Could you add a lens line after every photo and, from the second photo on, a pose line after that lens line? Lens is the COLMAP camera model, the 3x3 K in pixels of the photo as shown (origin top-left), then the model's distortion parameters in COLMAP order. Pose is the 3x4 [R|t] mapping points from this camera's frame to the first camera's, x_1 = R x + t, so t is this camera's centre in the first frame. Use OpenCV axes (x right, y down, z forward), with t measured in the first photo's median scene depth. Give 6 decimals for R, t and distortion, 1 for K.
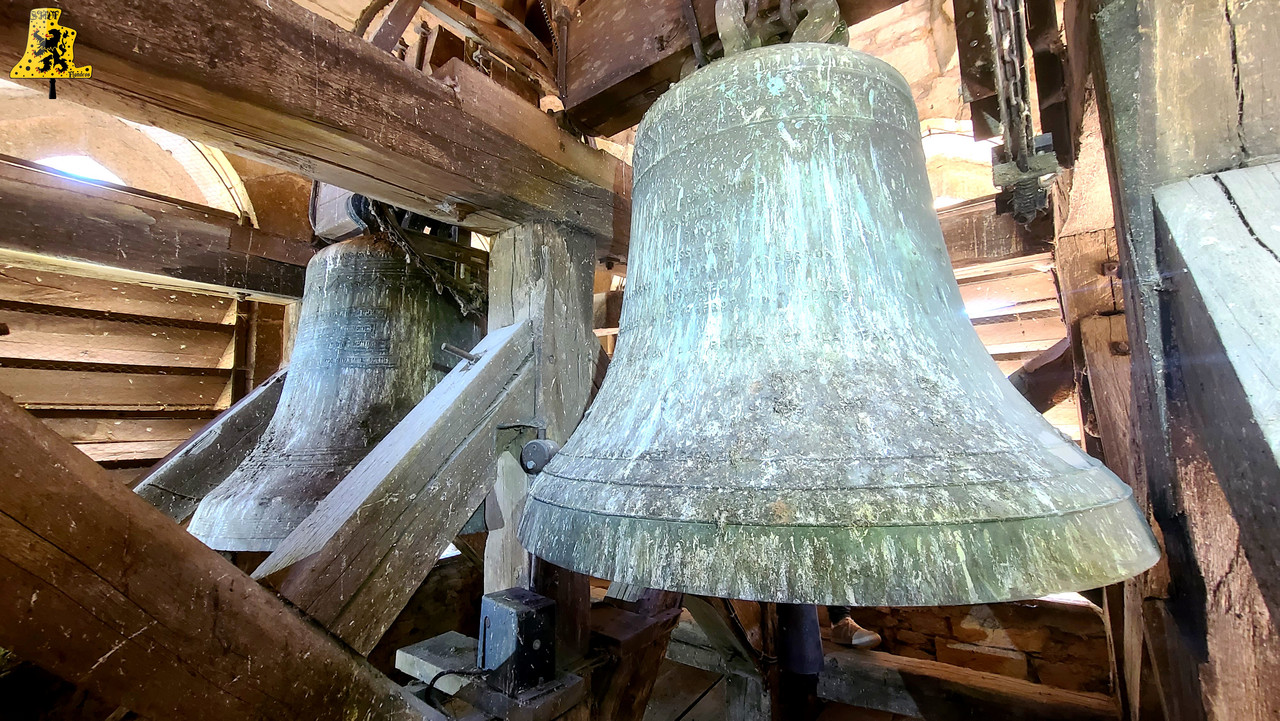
lens RADIAL K [[523.6, 0, 641.7], [0, 523.6, 367.3], [0, 0, 1]] dist [0.008343, -0.000055]
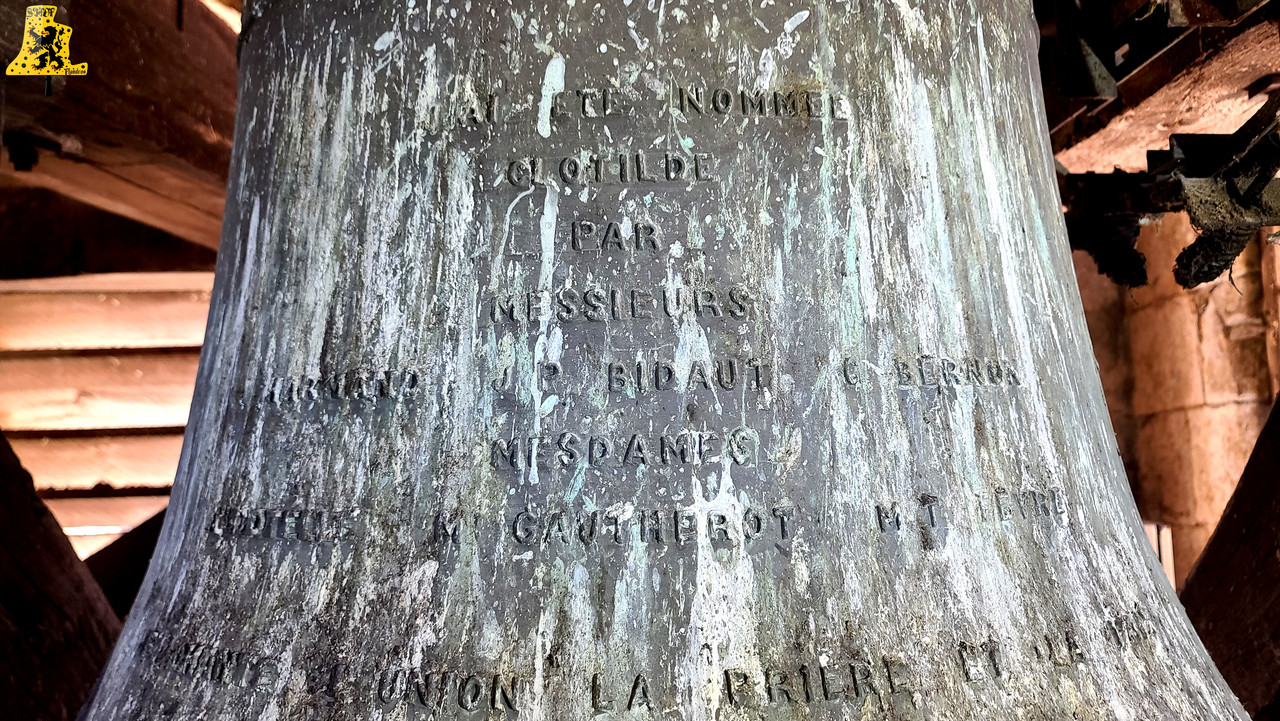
lens RADIAL K [[974.6, 0, 645.4], [0, 974.6, 350.7], [0, 0, 1]] dist [0.012949, -0.003000]
pose [[0.807558, 0.058689, 0.586861, -0.200961], [-0.065934, 0.997783, -0.009054, -0.198853], [-0.586091, -0.031382, 0.809637, 0.590789]]
